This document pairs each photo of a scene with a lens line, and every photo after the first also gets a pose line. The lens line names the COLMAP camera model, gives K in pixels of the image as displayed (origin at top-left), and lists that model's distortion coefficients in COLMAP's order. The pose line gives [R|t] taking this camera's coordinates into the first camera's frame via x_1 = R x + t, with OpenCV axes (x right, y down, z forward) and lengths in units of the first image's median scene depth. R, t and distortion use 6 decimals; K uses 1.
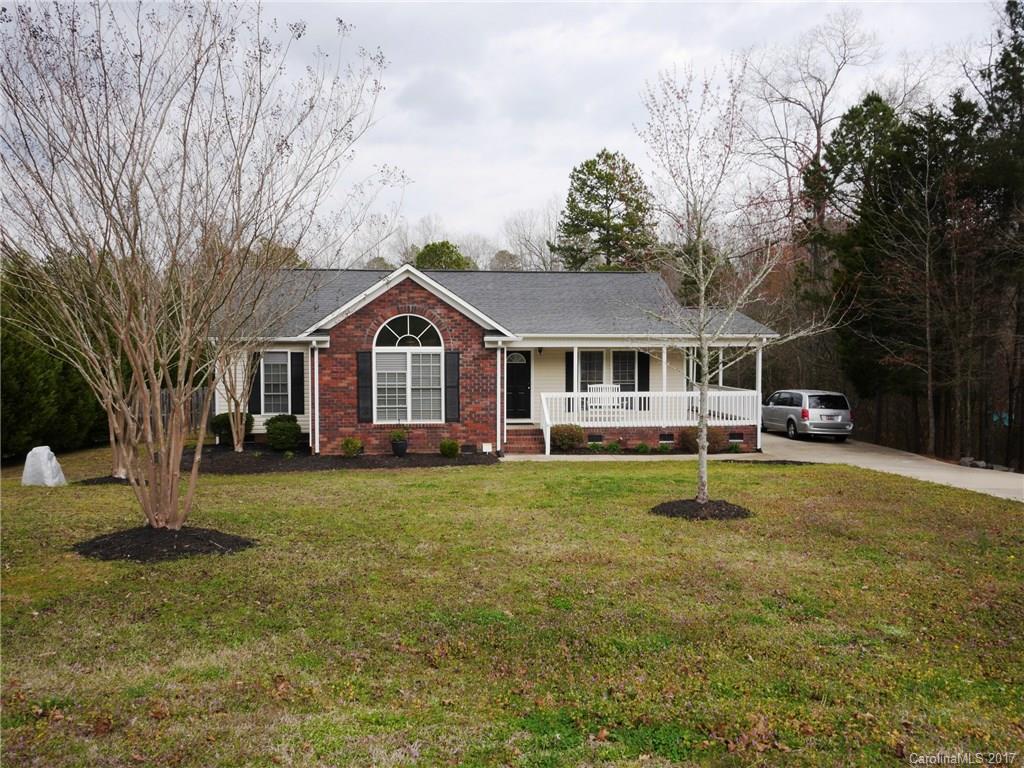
lens RADIAL K [[812.9, 0, 517.8], [0, 812.9, 378.3], [0, 0, 1]] dist [0.004775, 0.013303]
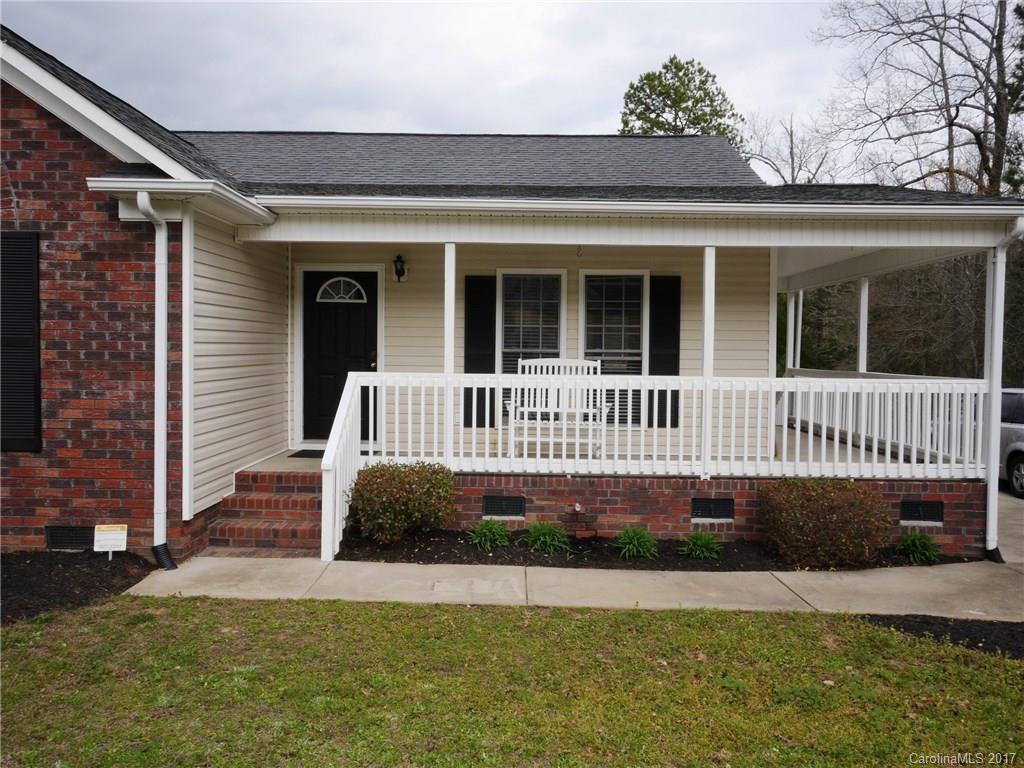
lens RADIAL K [[812.9, 0, 517.8], [0, 812.9, 378.3], [0, 0, 1]] dist [0.004775, 0.013303]
pose [[0.992893, 0.017193, -0.117766, 0.144160], [-0.018079, 0.999816, -0.006460, 0.021709], [0.117633, 0.008543, 0.993020, 0.663017]]
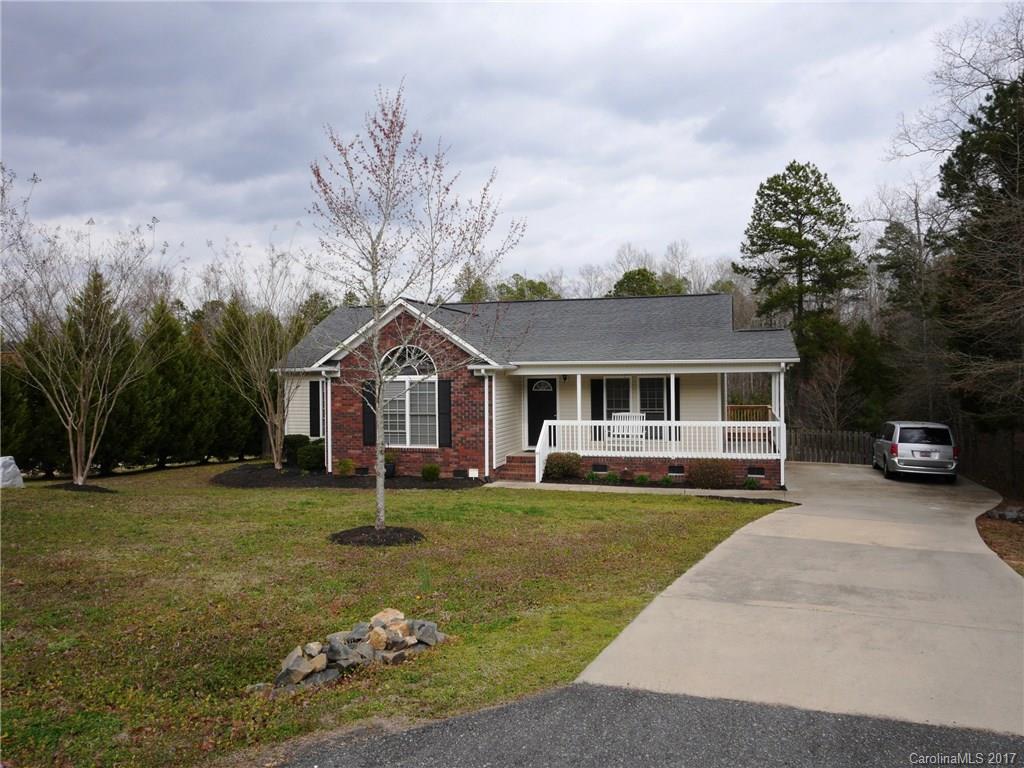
lens RADIAL K [[812.9, 0, 517.8], [0, 812.9, 378.3], [0, 0, 1]] dist [0.004775, 0.013303]
pose [[0.931003, -0.006703, -0.364950, 0.366023], [-0.005721, 0.999441, -0.032951, -0.000800], [0.364967, 0.032765, 0.930444, 0.056777]]
